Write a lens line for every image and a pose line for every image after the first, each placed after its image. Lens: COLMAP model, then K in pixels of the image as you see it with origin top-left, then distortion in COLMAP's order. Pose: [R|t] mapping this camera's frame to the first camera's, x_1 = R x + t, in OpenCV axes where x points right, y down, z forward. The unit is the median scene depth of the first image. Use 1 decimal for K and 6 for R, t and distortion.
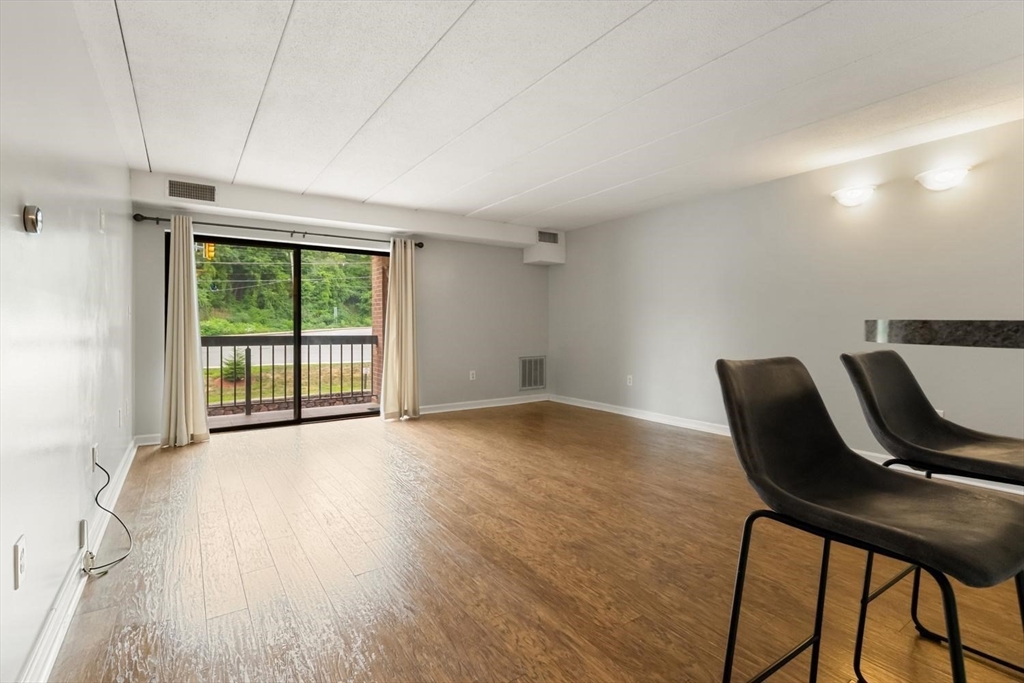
lens RADIAL K [[467.2, 0, 511.4], [0, 467.2, 333.6], [0, 0, 1]] dist [0.013095, -0.002629]
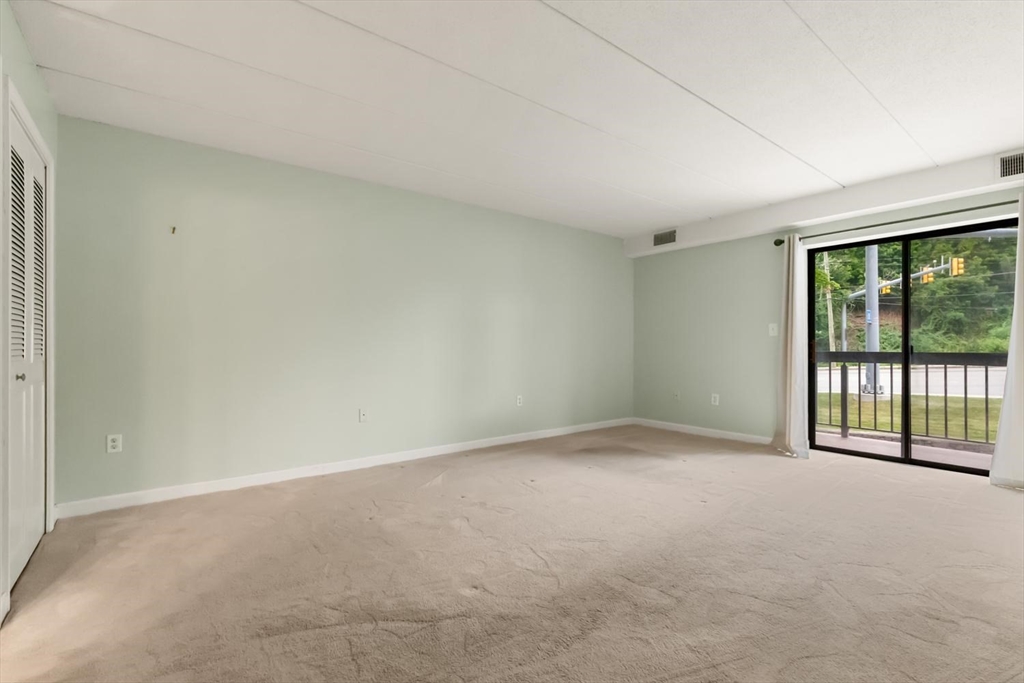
lens RADIAL K [[467.2, 0, 511.4], [0, 467.2, 343.2], [0, 0, 1]] dist [0.013095, -0.002629]
pose [[0.013465, -0.005453, -0.999894, 0.475069], [-0.015450, 0.999865, -0.005661, 0.004716], [0.999790, 0.015525, 0.013379, 0.463815]]
